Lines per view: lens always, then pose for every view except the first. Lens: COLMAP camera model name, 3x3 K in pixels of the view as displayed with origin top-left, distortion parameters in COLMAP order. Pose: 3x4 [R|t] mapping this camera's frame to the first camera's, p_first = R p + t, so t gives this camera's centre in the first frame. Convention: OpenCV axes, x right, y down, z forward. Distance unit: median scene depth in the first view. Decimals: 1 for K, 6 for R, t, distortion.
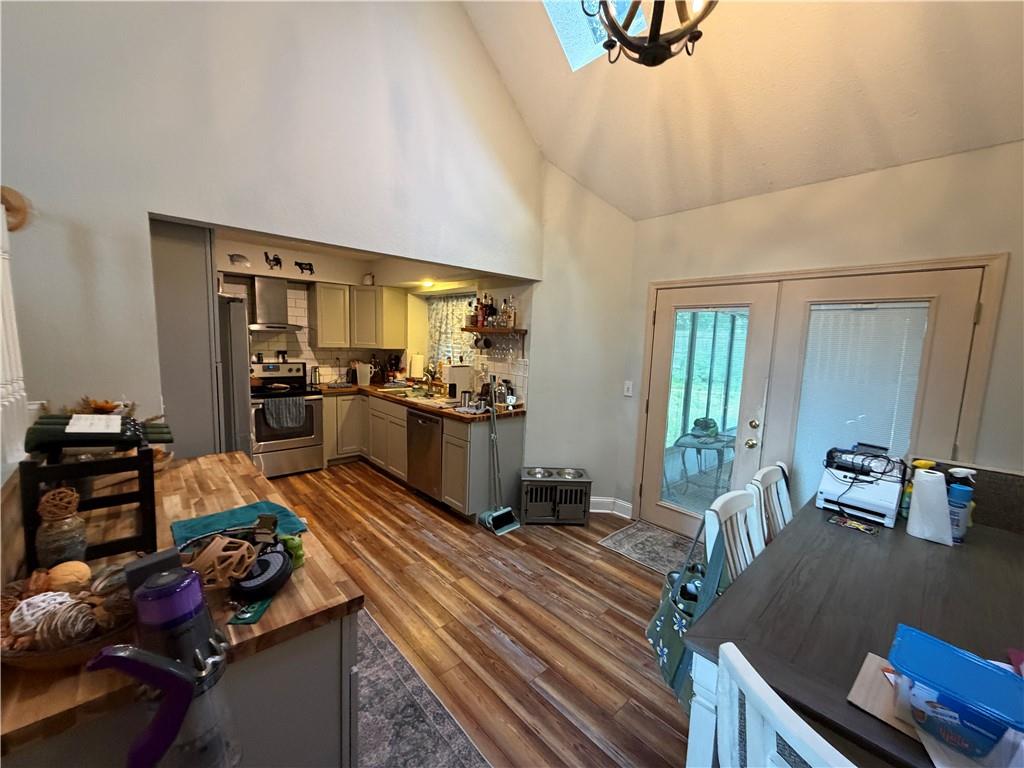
lens RADIAL K [[408.2, 0, 509.7], [0, 408.2, 385.7], [0, 0, 1]] dist [-0.000128, -0.000484]
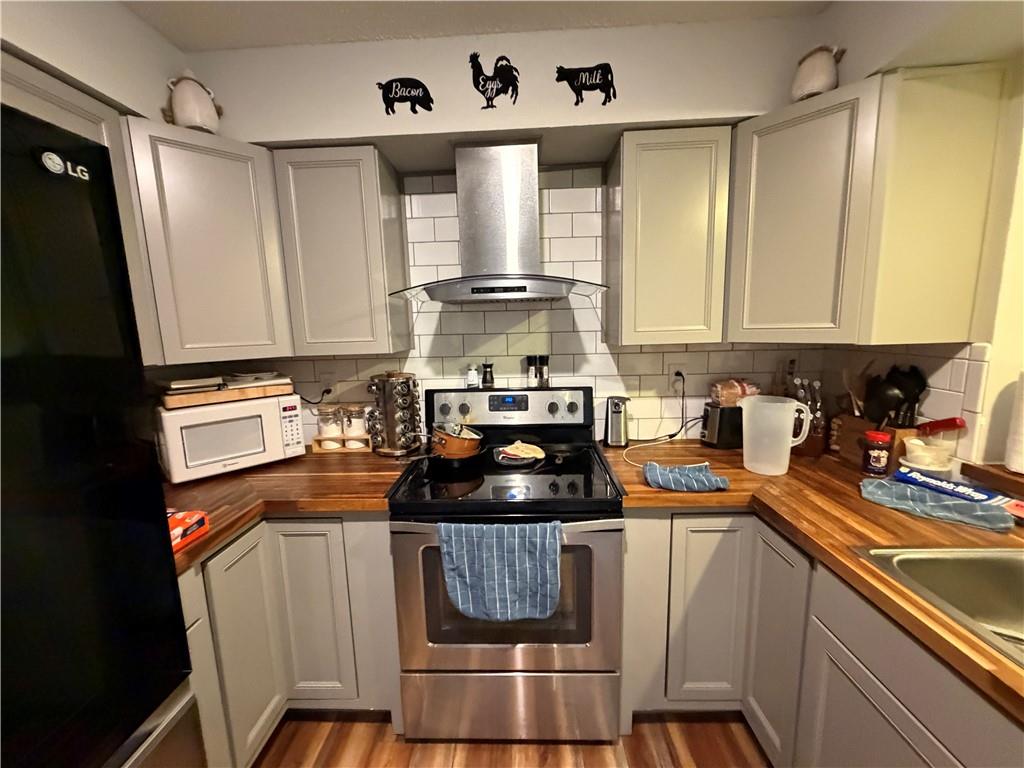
lens RADIAL K [[408.2, 0, 509.7], [0, 408.2, 385.7], [0, 0, 1]] dist [-0.000128, -0.000484]
pose [[0.714815, 0.051213, -0.697436, -0.359959], [-0.027777, 0.998607, 0.044860, -0.087285], [0.698762, -0.012694, 0.715242, 0.830885]]
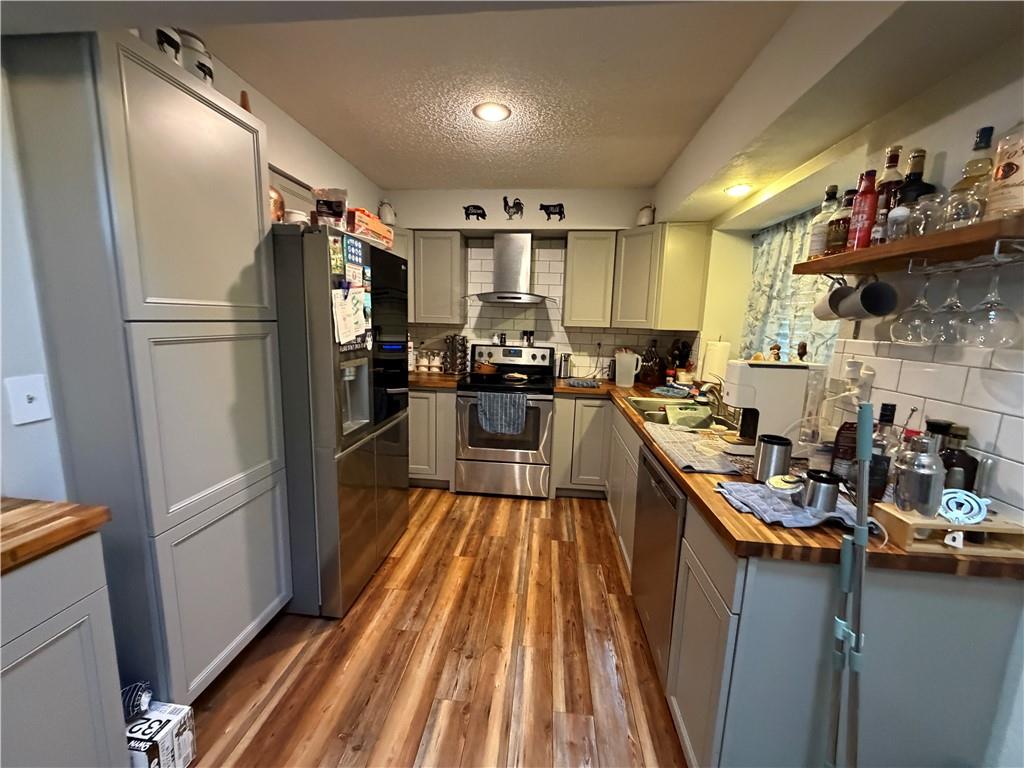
lens RADIAL K [[408.2, 0, 509.7], [0, 408.2, 385.7], [0, 0, 1]] dist [-0.000128, -0.000484]
pose [[0.668790, 0.102769, -0.736314, -0.005182], [-0.092275, 0.994216, 0.054953, -0.026083], [0.737703, 0.031192, 0.674405, 0.540313]]
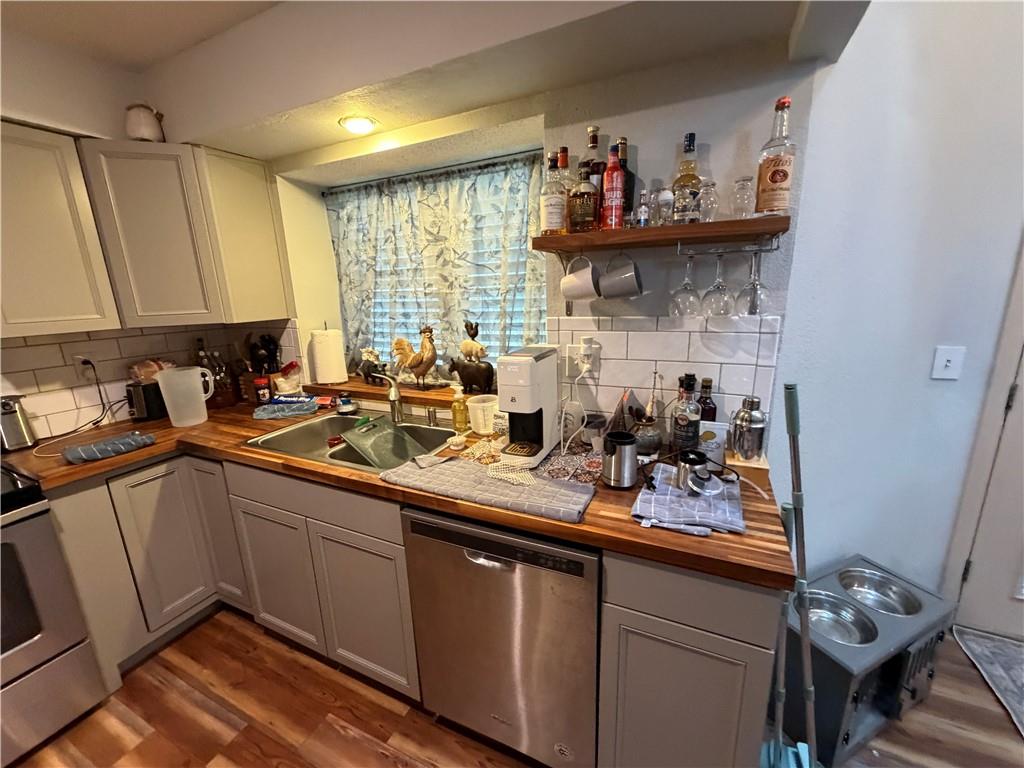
lens RADIAL K [[408.2, 0, 509.7], [0, 408.2, 385.7], [0, 0, 1]] dist [-0.000128, -0.000484]
pose [[0.923382, -0.150173, 0.353289, -0.264312], [0.108994, 0.984994, 0.133818, -0.068534], [-0.368083, -0.085059, 0.925894, 0.673633]]
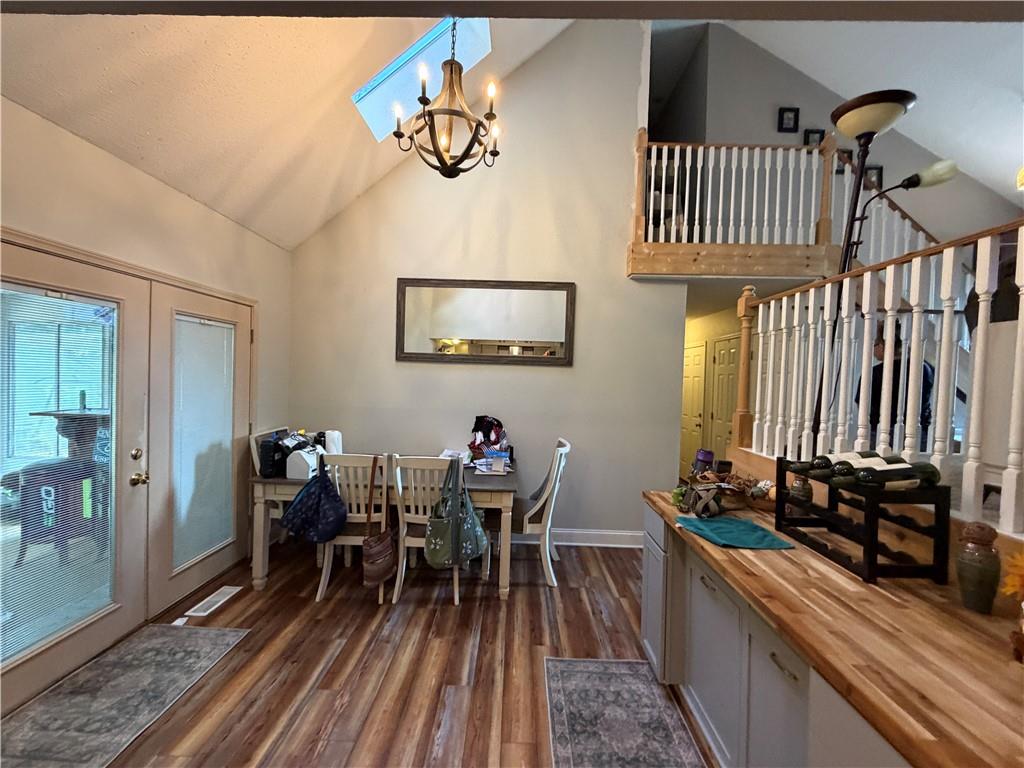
lens RADIAL K [[408.2, 0, 509.7], [0, 408.2, 385.7], [0, 0, 1]] dist [-0.000128, -0.000484]
pose [[-0.723699, -0.071432, 0.686409, -0.322497], [0.023788, 0.991456, 0.128258, -0.085530], [-0.689706, 0.109148, -0.715816, 0.741363]]
